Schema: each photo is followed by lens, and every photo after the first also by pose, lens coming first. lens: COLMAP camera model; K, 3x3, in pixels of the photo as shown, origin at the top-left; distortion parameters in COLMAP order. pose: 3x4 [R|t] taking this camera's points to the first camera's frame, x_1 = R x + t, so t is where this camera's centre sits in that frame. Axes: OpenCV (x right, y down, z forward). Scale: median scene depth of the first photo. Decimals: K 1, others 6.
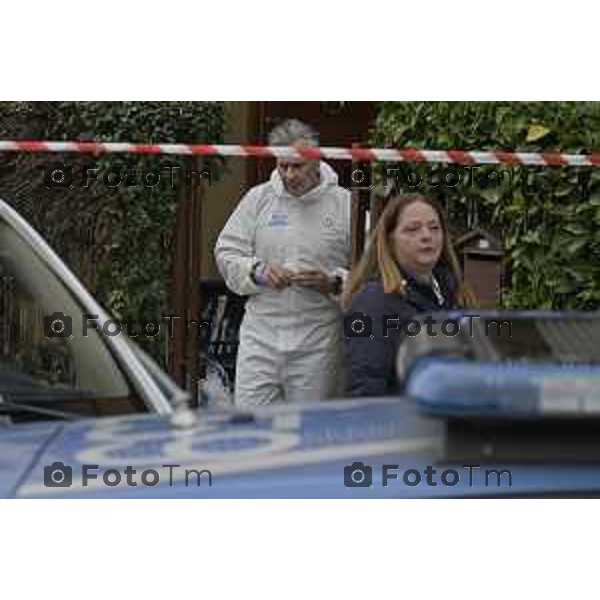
lens RADIAL K [[3441.4, 0, 301.0], [0, 3441.4, 298.6], [0, 0, 1]] dist [-0.113333, 0.000000]
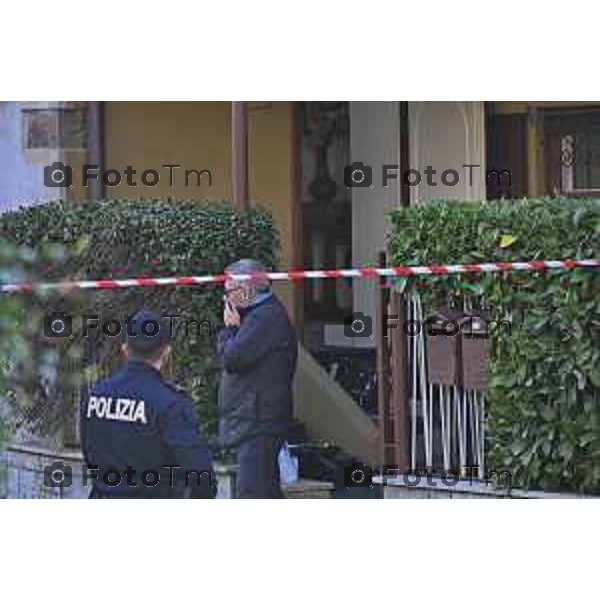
lens RADIAL K [[4190.8, 0, 299.3], [0, 4190.8, 299.4], [0, 0, 1]] dist [0.285713, 0.000000]
pose [[0.998309, -0.055750, -0.016478, 0.012608], [0.055390, 0.998232, -0.021569, 0.005075], [0.017652, 0.020619, 0.999632, -0.605024]]
